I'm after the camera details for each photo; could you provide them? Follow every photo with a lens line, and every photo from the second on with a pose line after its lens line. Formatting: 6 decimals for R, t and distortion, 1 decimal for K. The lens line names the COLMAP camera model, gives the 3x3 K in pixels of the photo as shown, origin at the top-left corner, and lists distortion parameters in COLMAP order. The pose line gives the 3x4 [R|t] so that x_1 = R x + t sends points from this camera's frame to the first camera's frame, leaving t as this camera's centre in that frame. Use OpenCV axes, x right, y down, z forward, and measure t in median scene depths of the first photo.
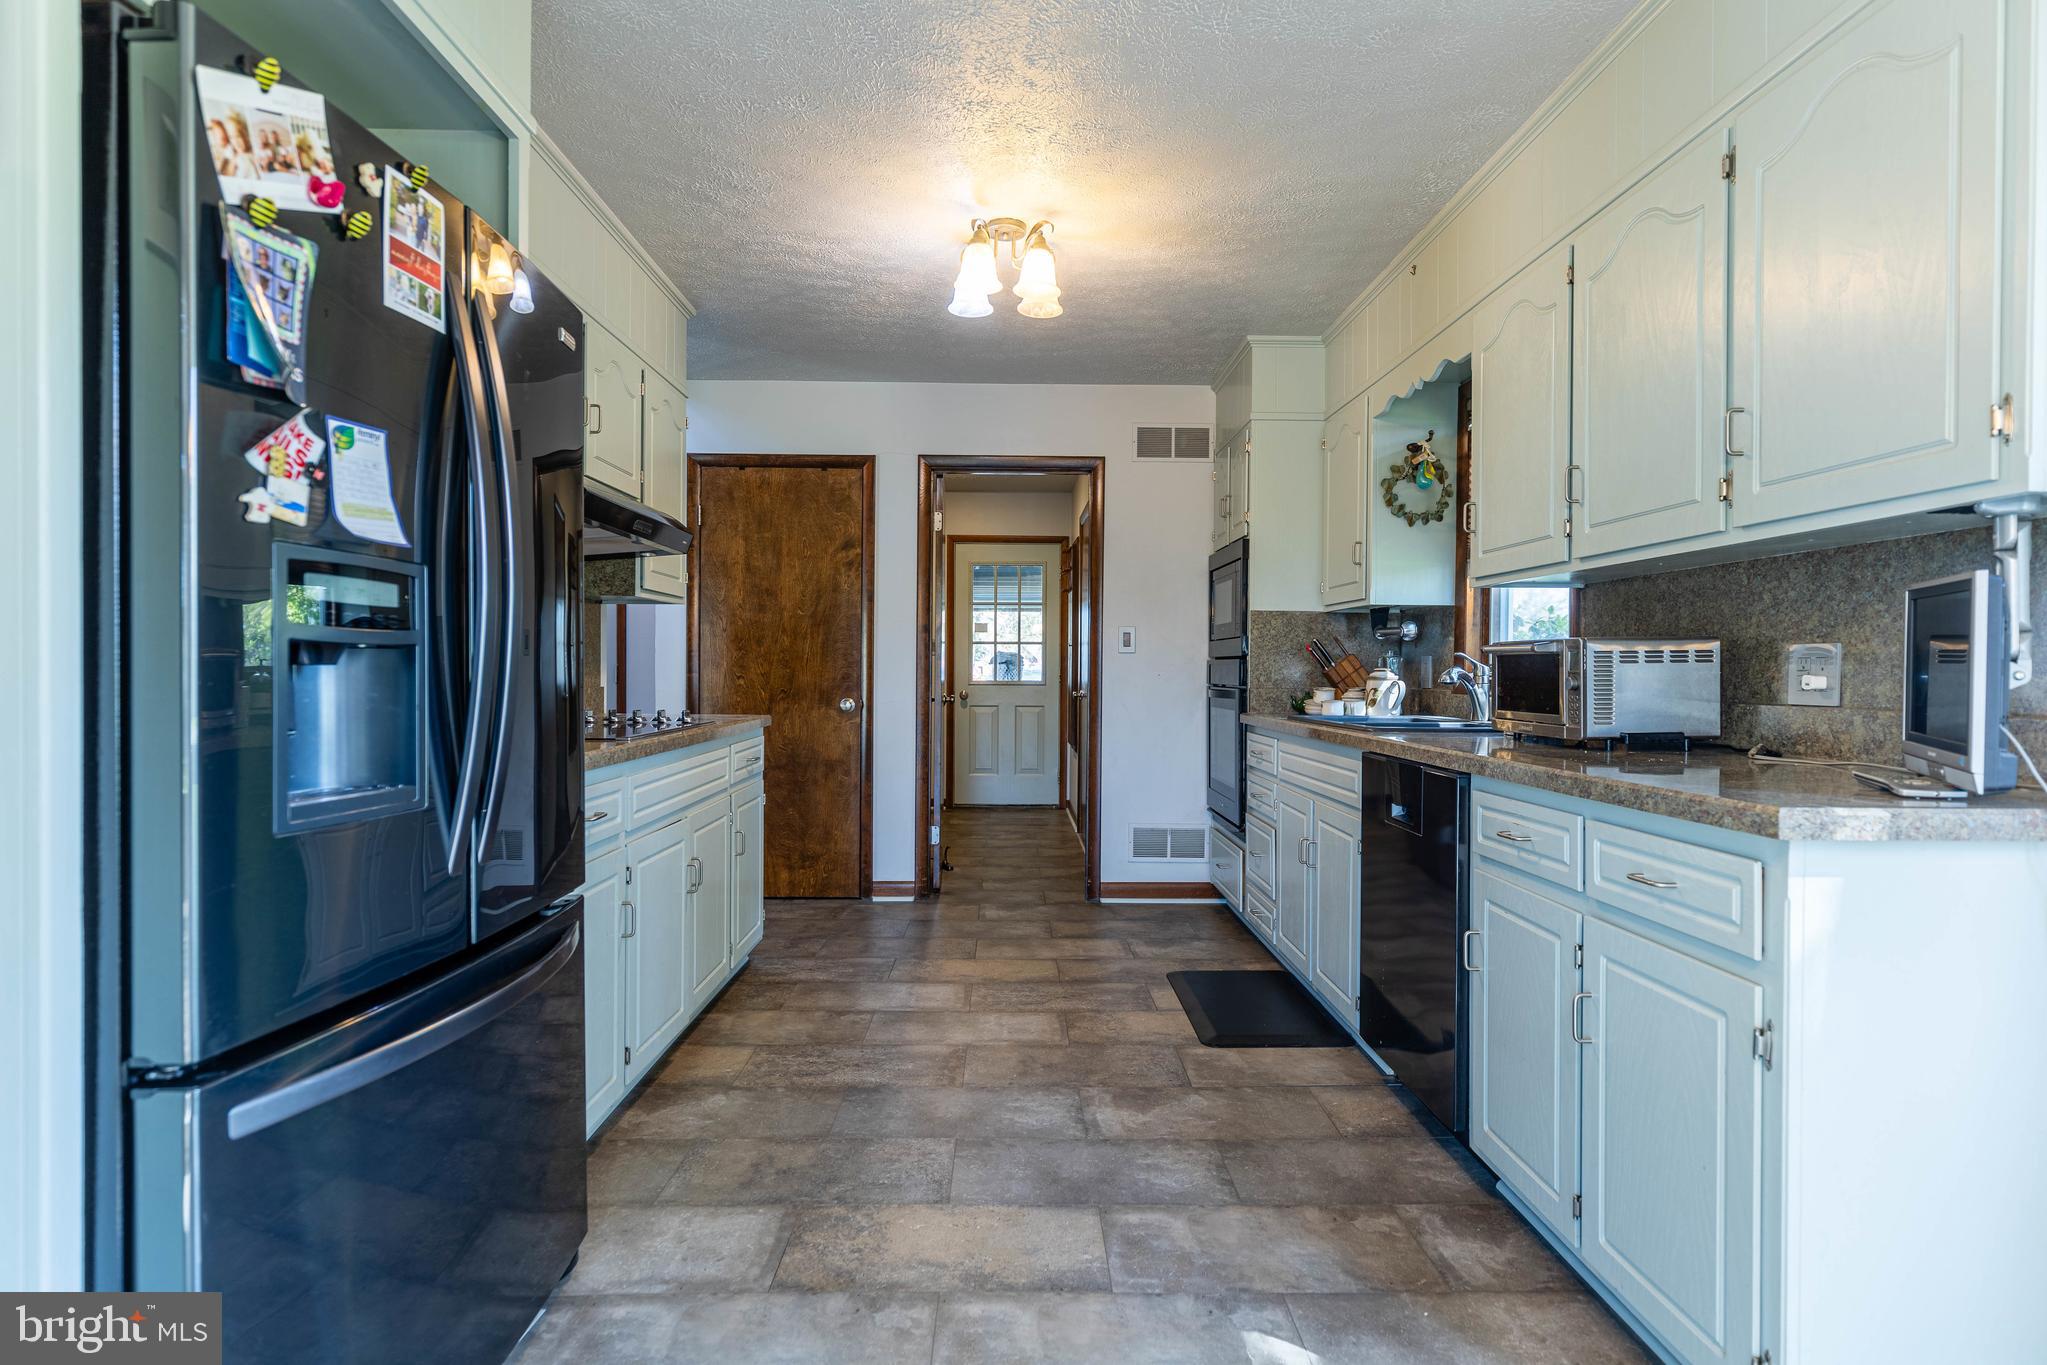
lens RADIAL K [[1044.8, 0, 1028.8], [0, 1044.8, 677.1], [0, 0, 1]] dist [-0.001613, -0.000451]
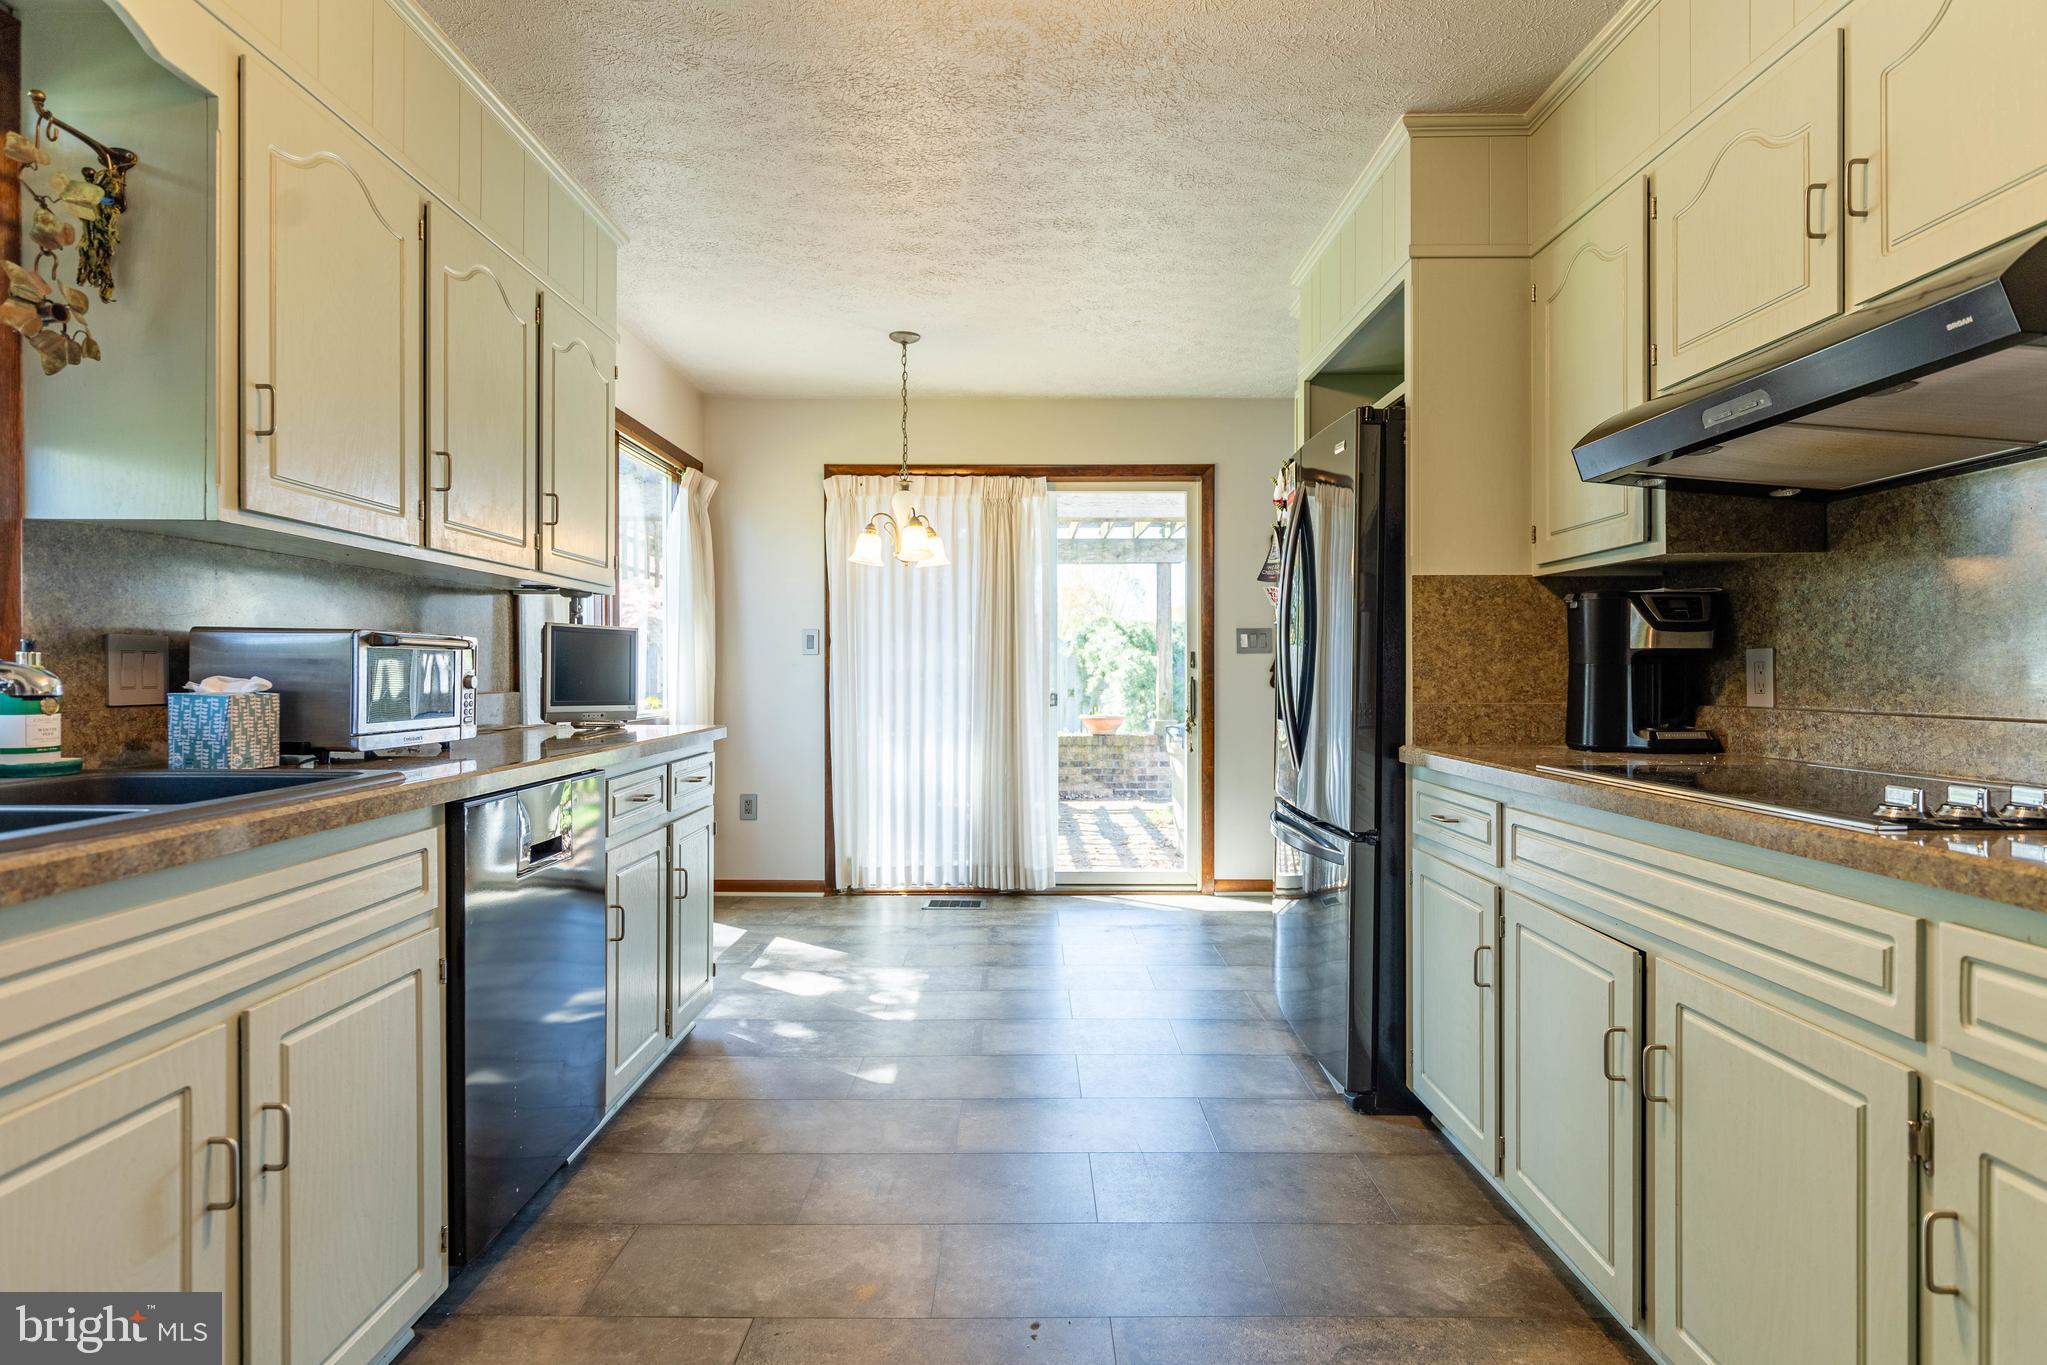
lens RADIAL K [[1044.8, 0, 1024.5], [0, 1044.8, 675.6], [0, 0, 1]] dist [-0.001613, -0.000451]
pose [[-0.999778, -0.007295, 0.019782, -0.014759], [-0.007096, 0.999924, 0.010103, -0.008113], [-0.019854, 0.009960, -0.999753, 1.181288]]
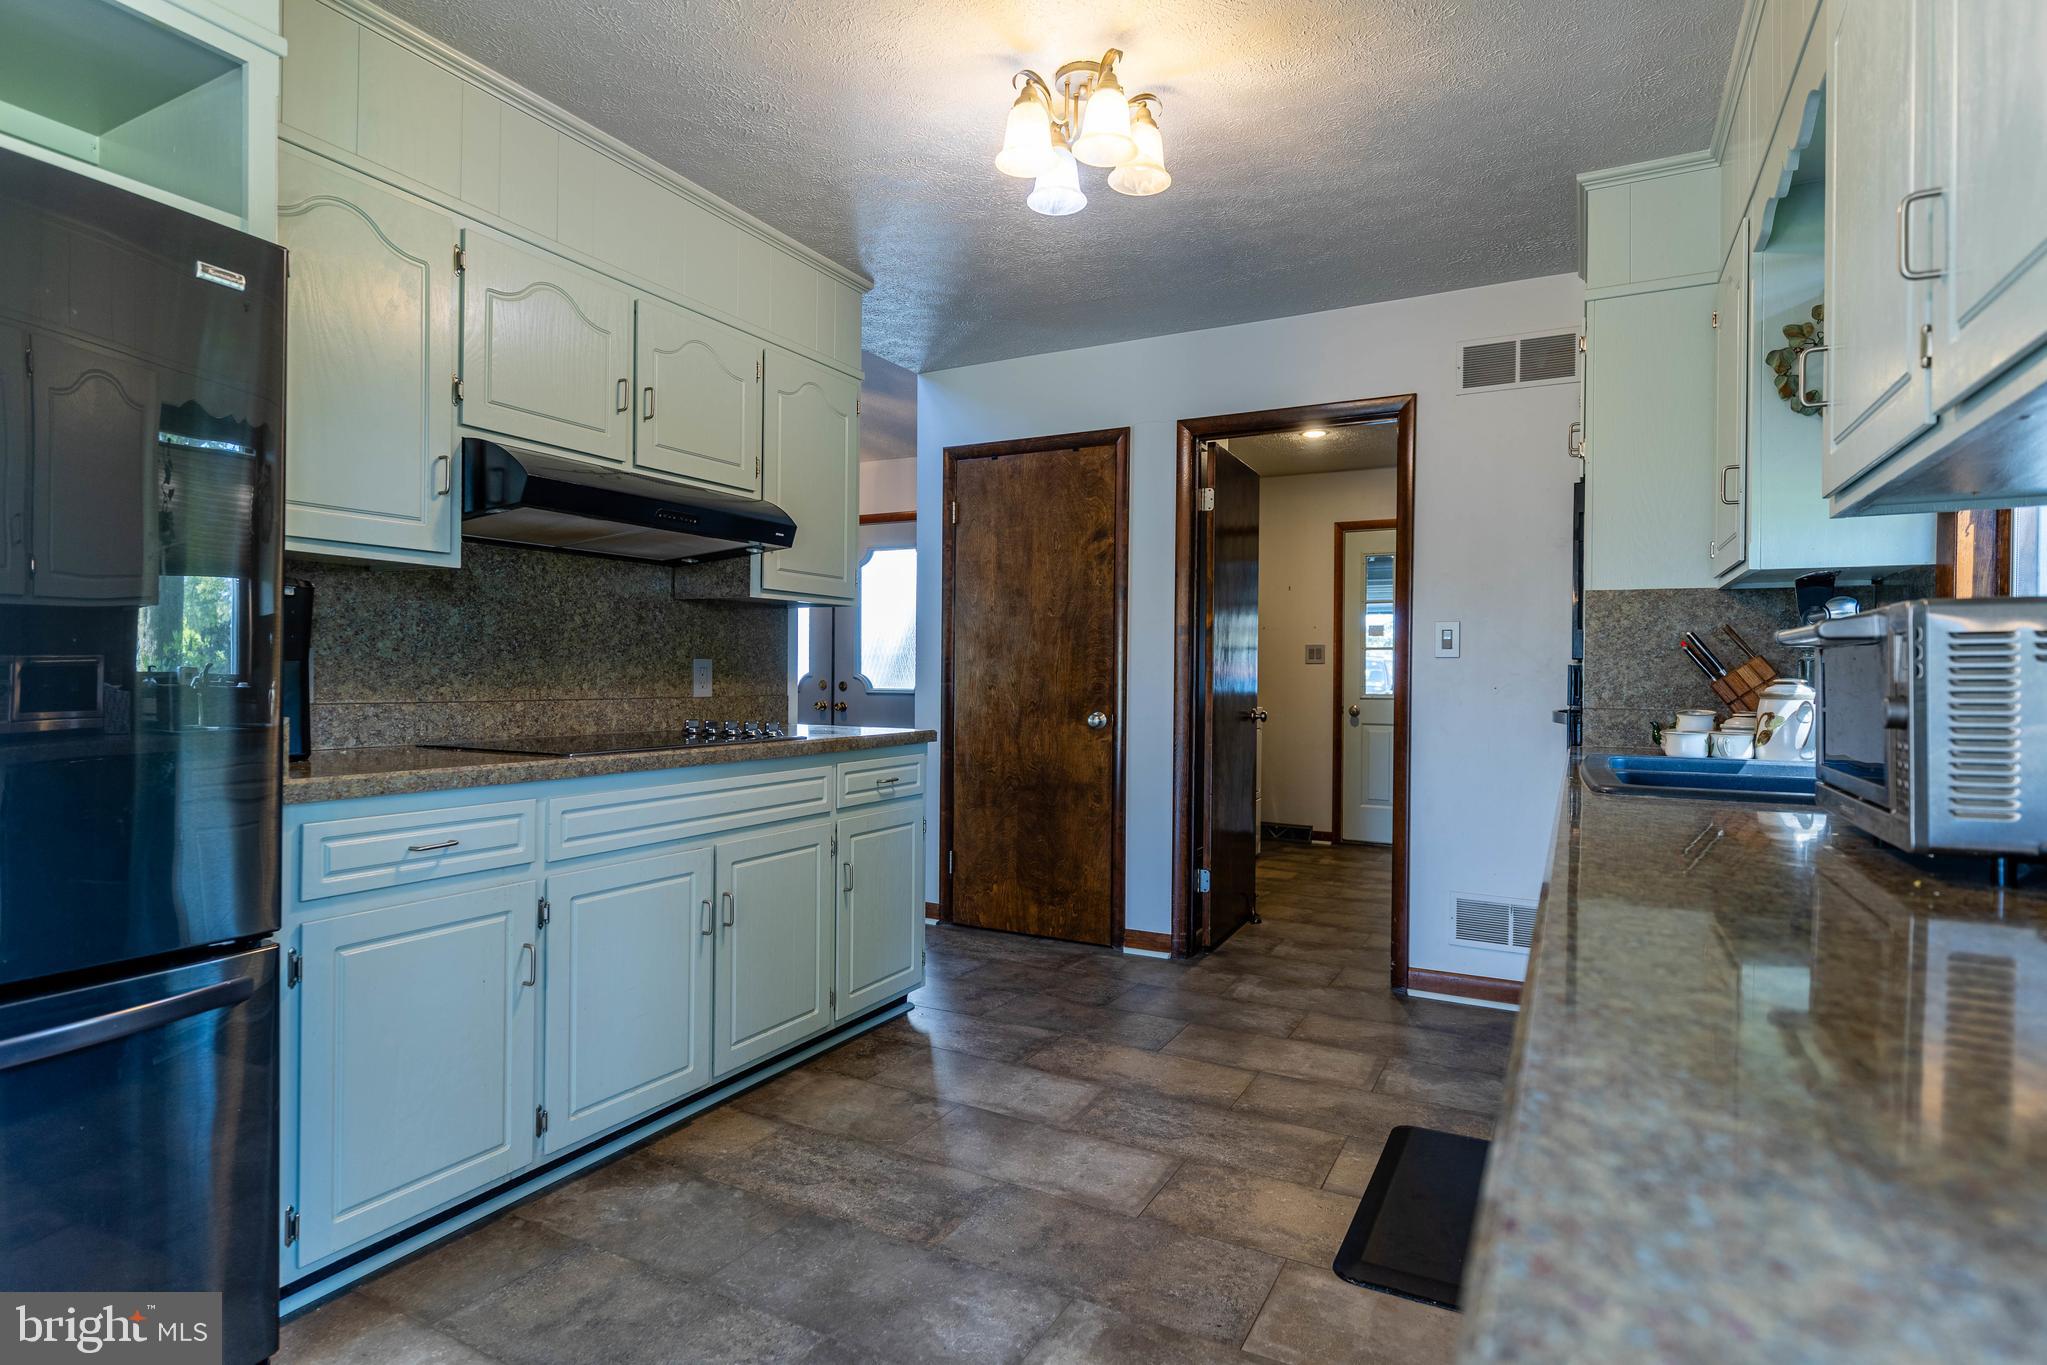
lens RADIAL K [[1044.8, 0, 1025.8], [0, 1044.8, 676.8], [0, 0, 1]] dist [-0.001613, -0.000451]
pose [[0.872088, 0.002191, -0.489345, 0.251094], [-0.007521, 0.999932, -0.008926, -0.001102], [0.489292, 0.011465, 0.872045, 0.282374]]
